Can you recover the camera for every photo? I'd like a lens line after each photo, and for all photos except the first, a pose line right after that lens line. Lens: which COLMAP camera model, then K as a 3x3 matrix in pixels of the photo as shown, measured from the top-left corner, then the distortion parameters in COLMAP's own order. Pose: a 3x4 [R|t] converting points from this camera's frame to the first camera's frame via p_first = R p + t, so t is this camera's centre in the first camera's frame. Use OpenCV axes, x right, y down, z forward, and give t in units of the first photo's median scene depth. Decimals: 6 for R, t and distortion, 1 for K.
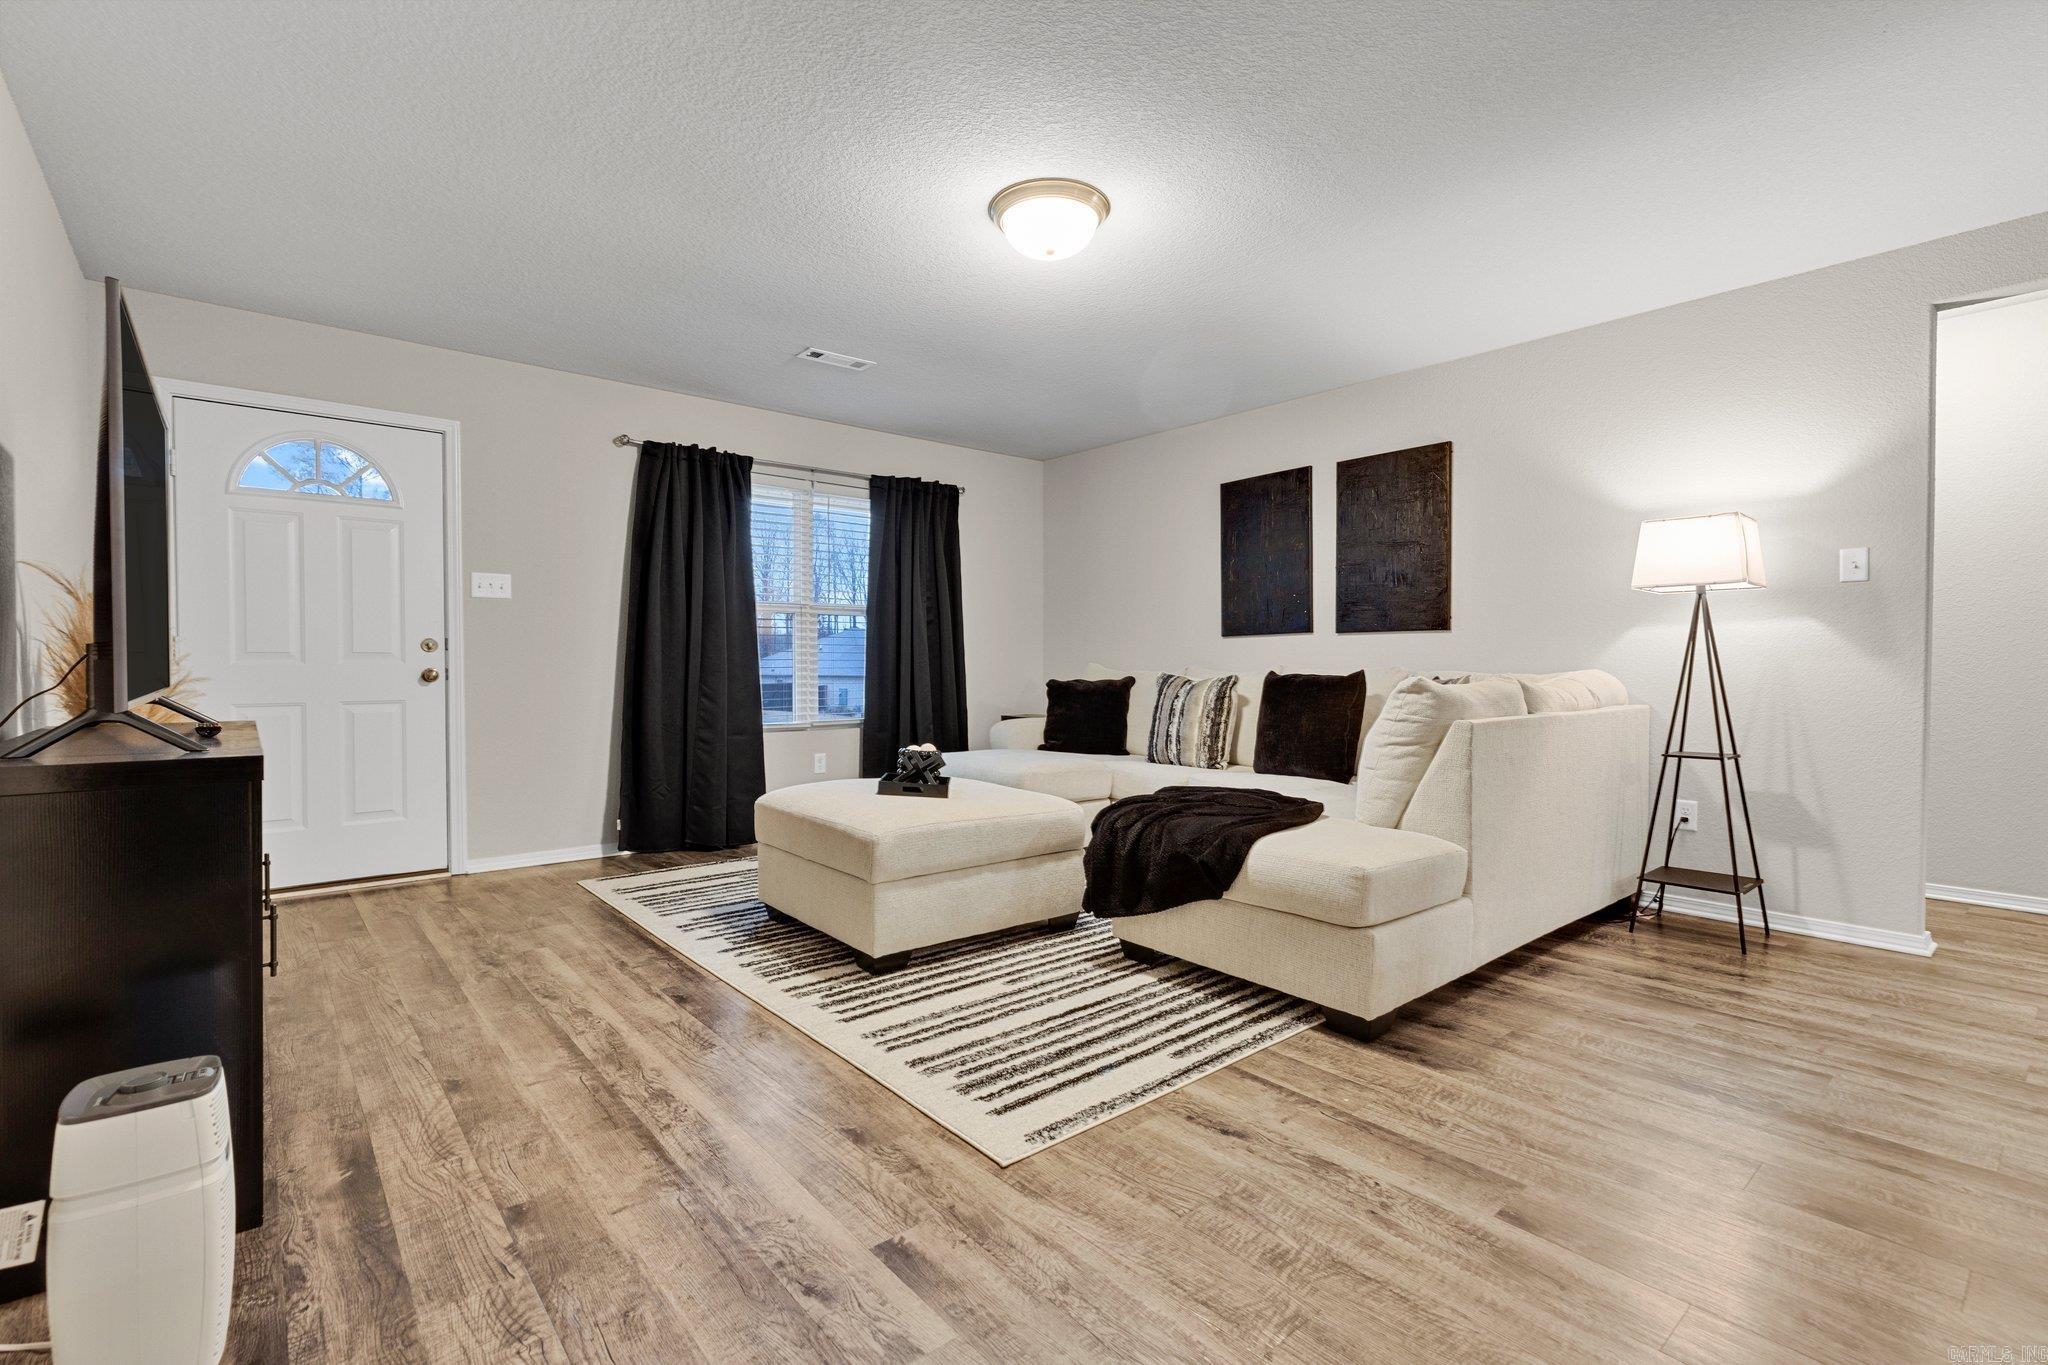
lens RADIAL K [[922.4, 0, 1029.2], [0, 922.4, 679.0], [0, 0, 1]] dist [0.010984, -0.000411]
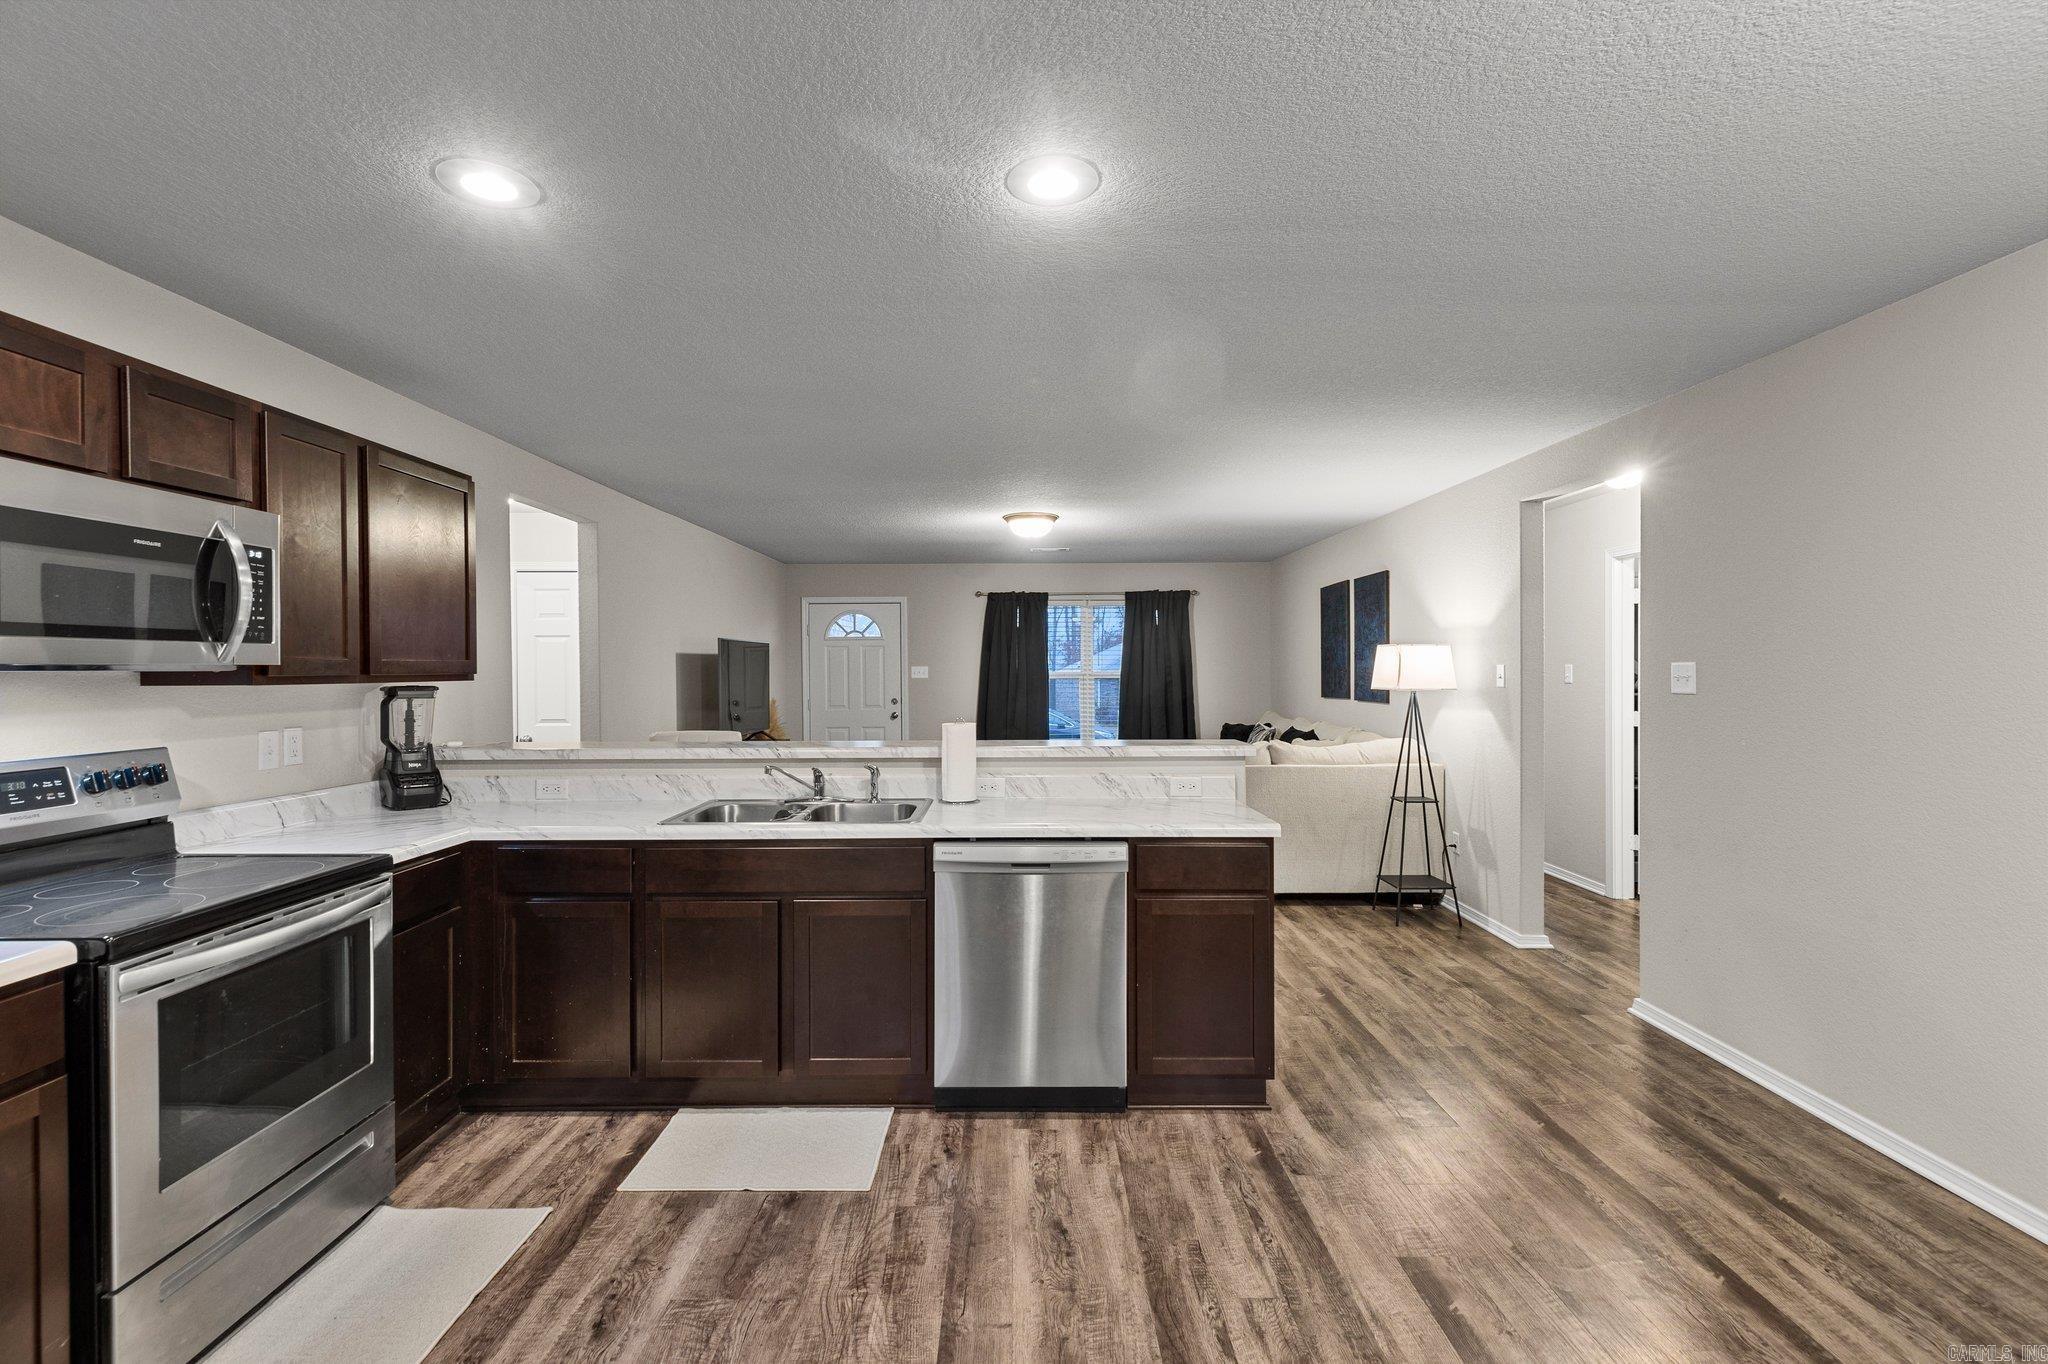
lens RADIAL K [[925.0, 0, 1018.5], [0, 925.0, 675.7], [0, 0, 1]] dist [0.011334, -0.000172]
pose [[0.760387, 0.000841, -0.649470, 0.870090], [-0.006312, 0.999962, -0.006094, -0.076422], [0.649440, 0.008733, 0.760363, -0.405001]]
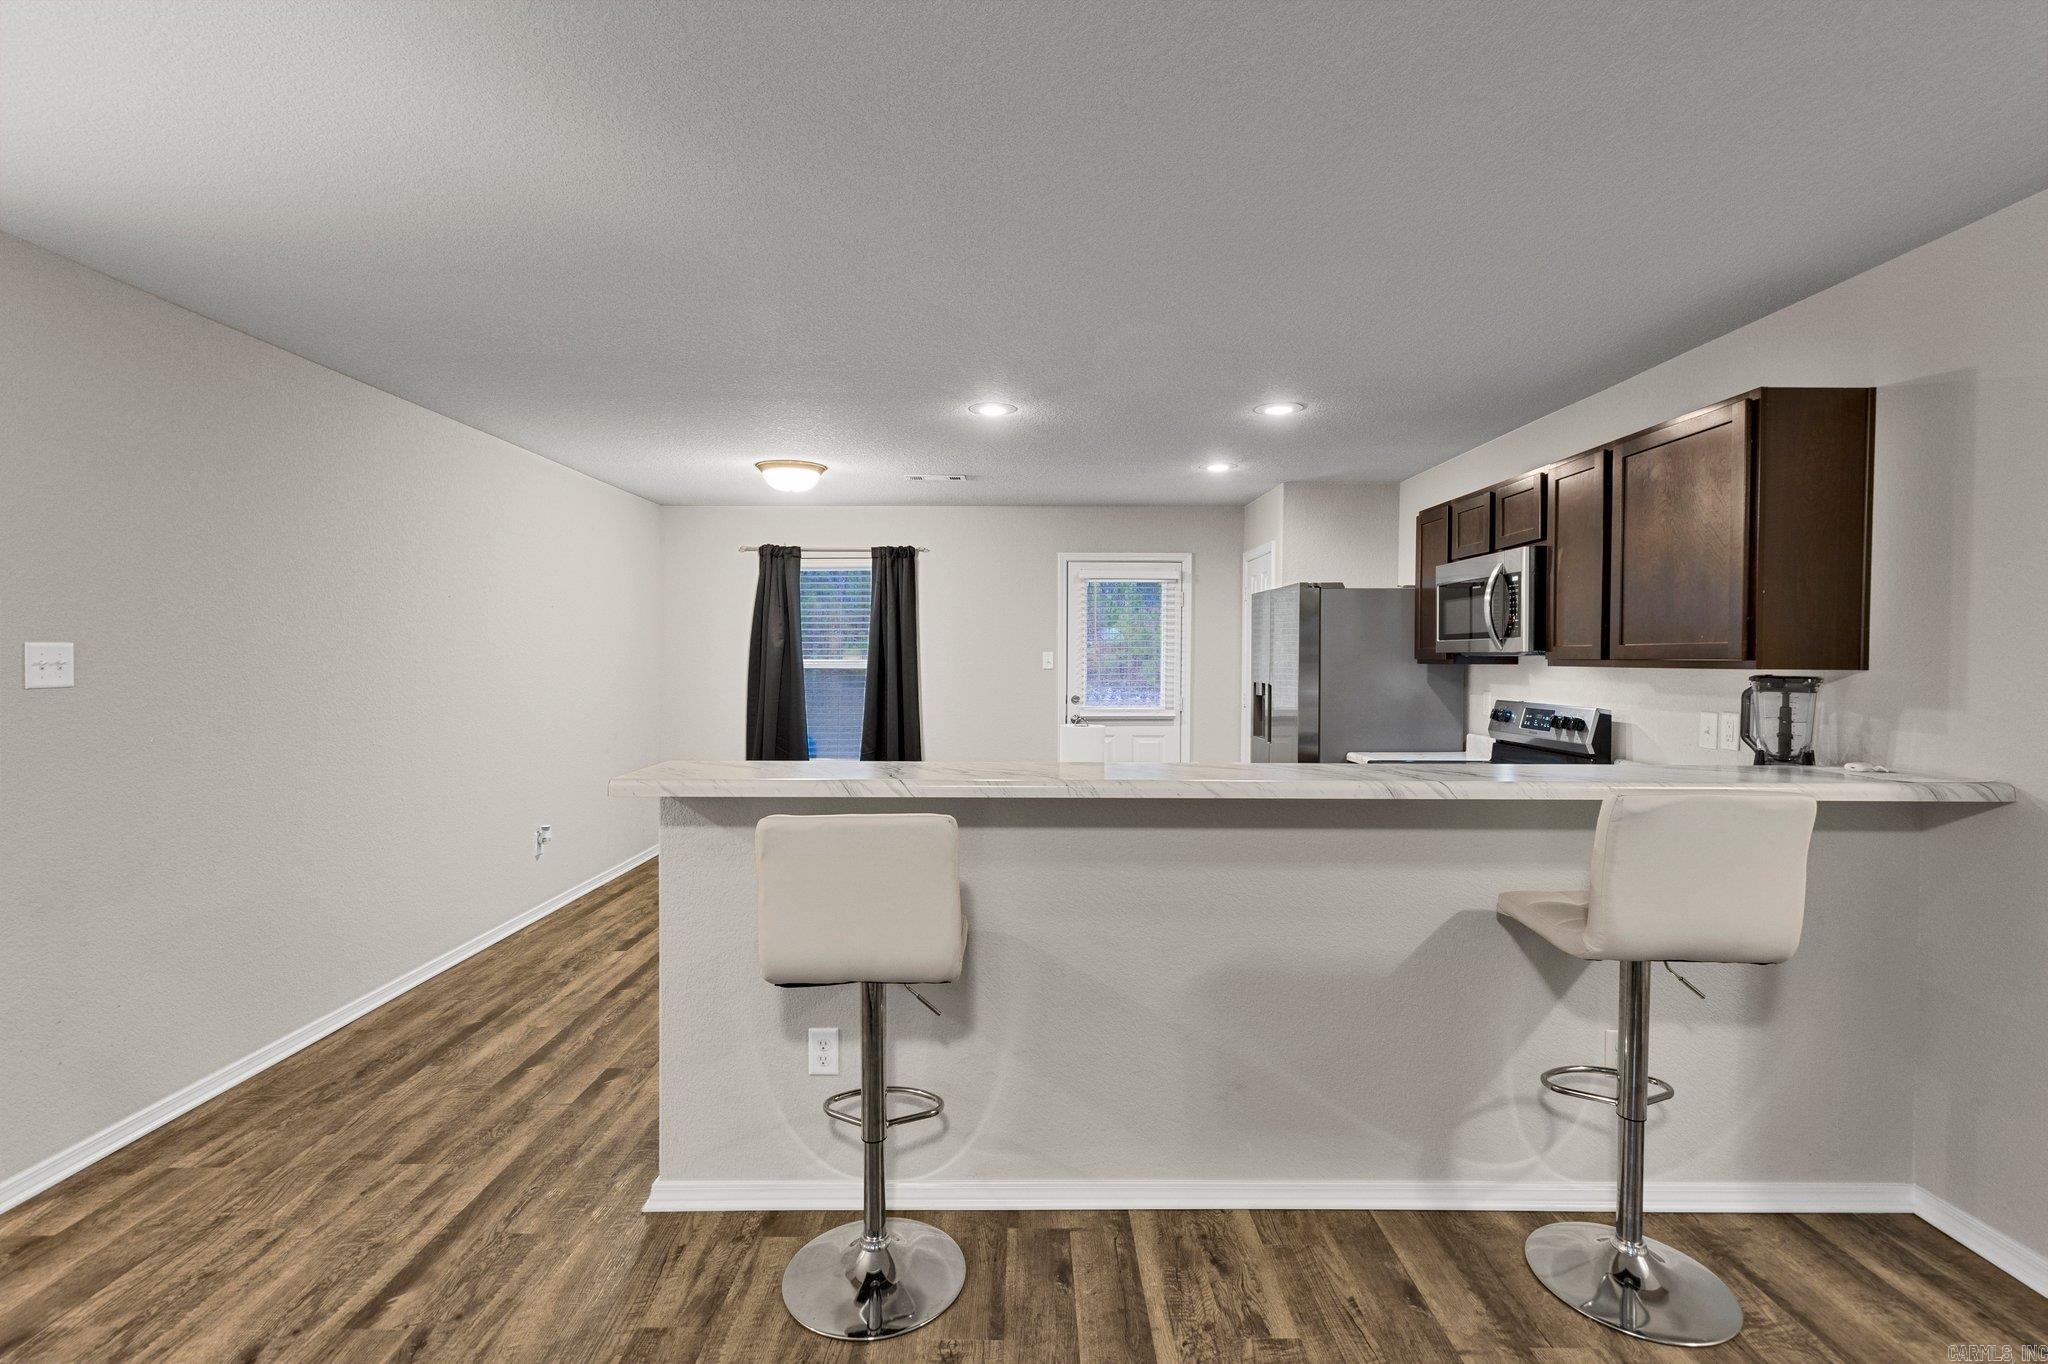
lens RADIAL K [[922.4, 0, 1029.2], [0, 922.4, 678.5], [0, 0, 1]] dist [0.010984, -0.000411]
pose [[-0.764117, -0.020464, 0.644753, 0.051276], [0.006035, 0.999226, 0.038867, -0.092248], [-0.645049, 0.033590, -0.763402, 0.534491]]
